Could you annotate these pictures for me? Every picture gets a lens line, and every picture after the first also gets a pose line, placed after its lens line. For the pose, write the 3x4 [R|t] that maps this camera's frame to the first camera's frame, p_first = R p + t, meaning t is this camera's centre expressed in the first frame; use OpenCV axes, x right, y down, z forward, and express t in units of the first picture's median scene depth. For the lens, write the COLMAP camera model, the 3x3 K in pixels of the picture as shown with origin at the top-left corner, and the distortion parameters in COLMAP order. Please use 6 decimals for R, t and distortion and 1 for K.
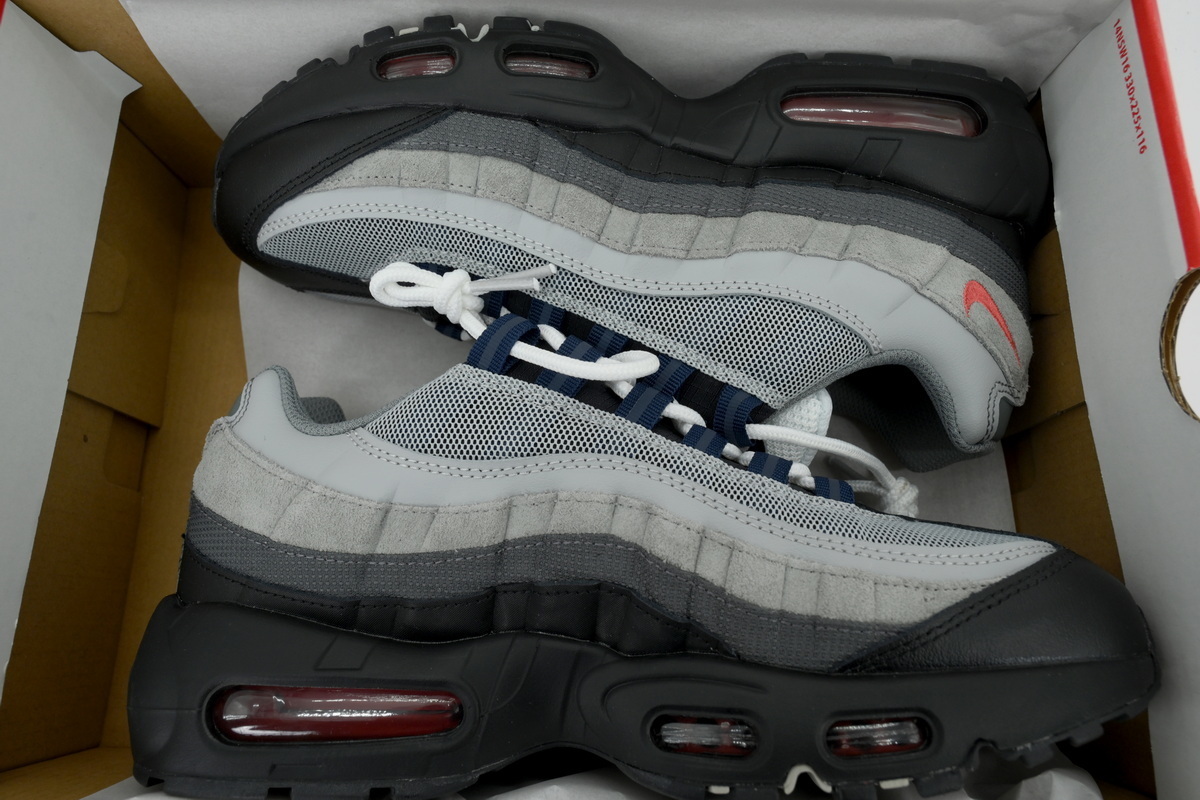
lens RADIAL K [[844.3, 0, 600.5], [0, 844.3, 395.9], [0, 0, 1]] dist [-0.000084, 0.000506]
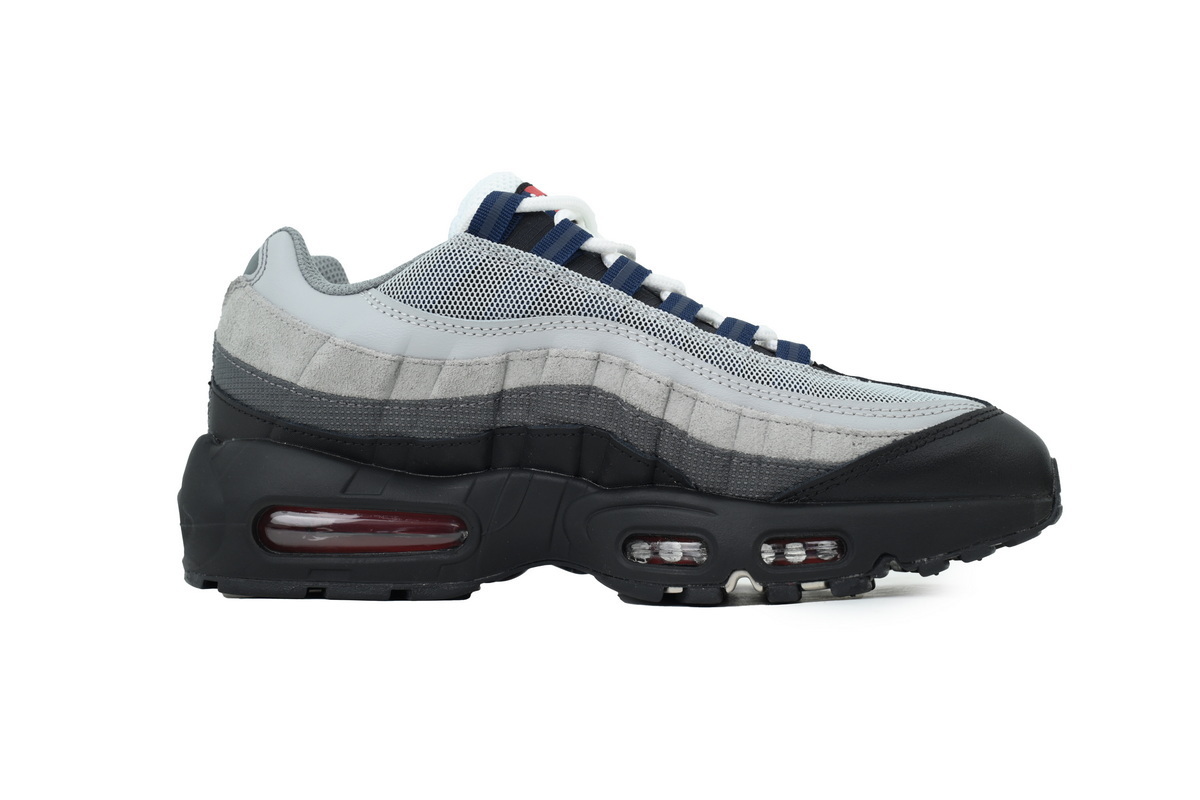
lens RADIAL K [[1007.9, 0, 602.6], [0, 1007.9, 400.8], [0, 0, 1]] dist [0.012488, 0.000568]
pose [[0.999733, 0.020008, -0.011553, 0.039534], [-0.017924, 0.987182, 0.158591, -0.035400], [0.014578, -0.158342, 0.987277, -0.361738]]
